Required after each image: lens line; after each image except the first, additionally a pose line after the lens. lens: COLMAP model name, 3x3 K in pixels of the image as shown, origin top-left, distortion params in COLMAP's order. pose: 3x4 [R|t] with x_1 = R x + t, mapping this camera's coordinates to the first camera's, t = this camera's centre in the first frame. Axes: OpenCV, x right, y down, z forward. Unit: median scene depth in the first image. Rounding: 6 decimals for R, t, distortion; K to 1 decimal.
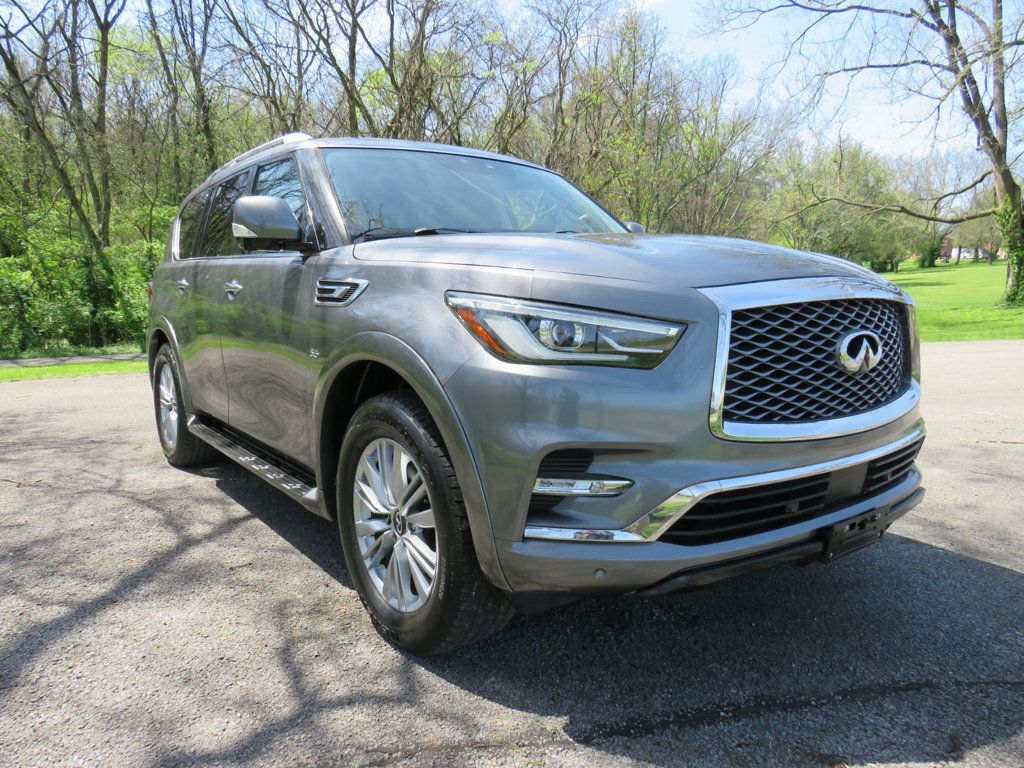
lens RADIAL K [[737.7, 0, 505.8], [0, 737.7, 398.0], [0, 0, 1]] dist [-0.020310, 0.002092]
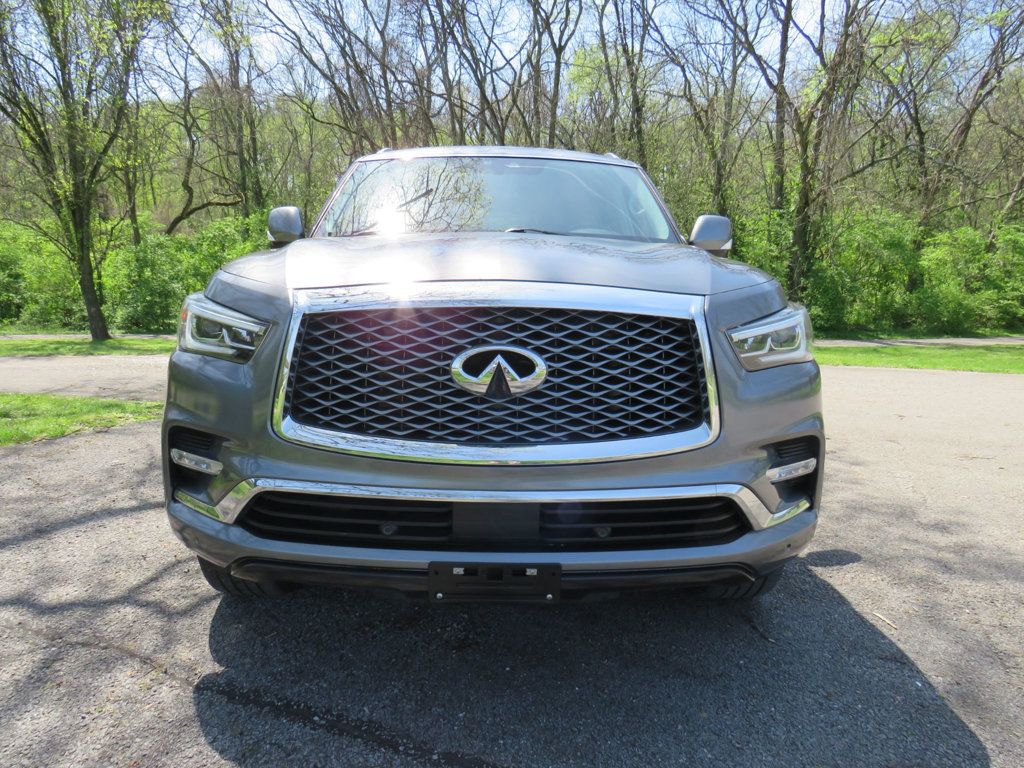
lens RADIAL K [[737.7, 0, 505.8], [0, 737.7, 398.0], [0, 0, 1]] dist [-0.020310, 0.002092]
pose [[0.802475, 0.115758, -0.585350, 0.978589], [-0.112269, 0.992772, 0.042415, -0.068001], [0.586029, 0.031680, 0.809671, 0.314305]]
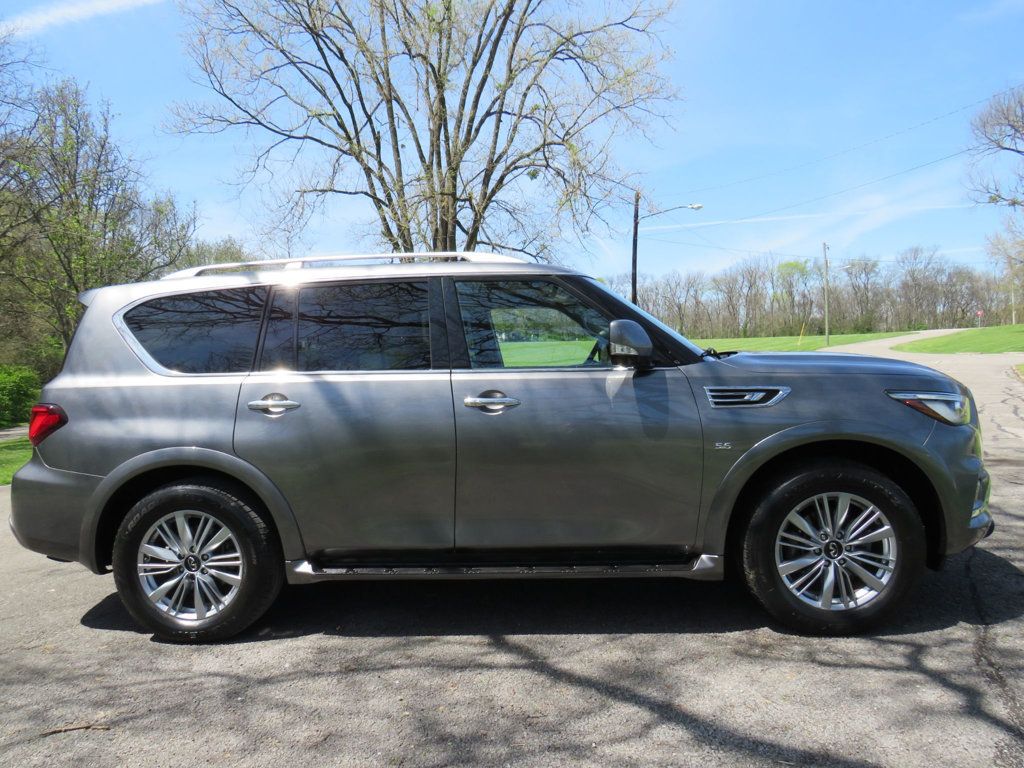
lens RADIAL K [[737.7, 0, 505.8], [0, 737.7, 398.0], [0, 0, 1]] dist [-0.020310, 0.002092]
pose [[0.645282, -0.060627, 0.761535, -1.845234], [0.150603, 0.987379, -0.049005, -0.172137], [-0.748953, 0.146311, 0.646268, 0.565212]]
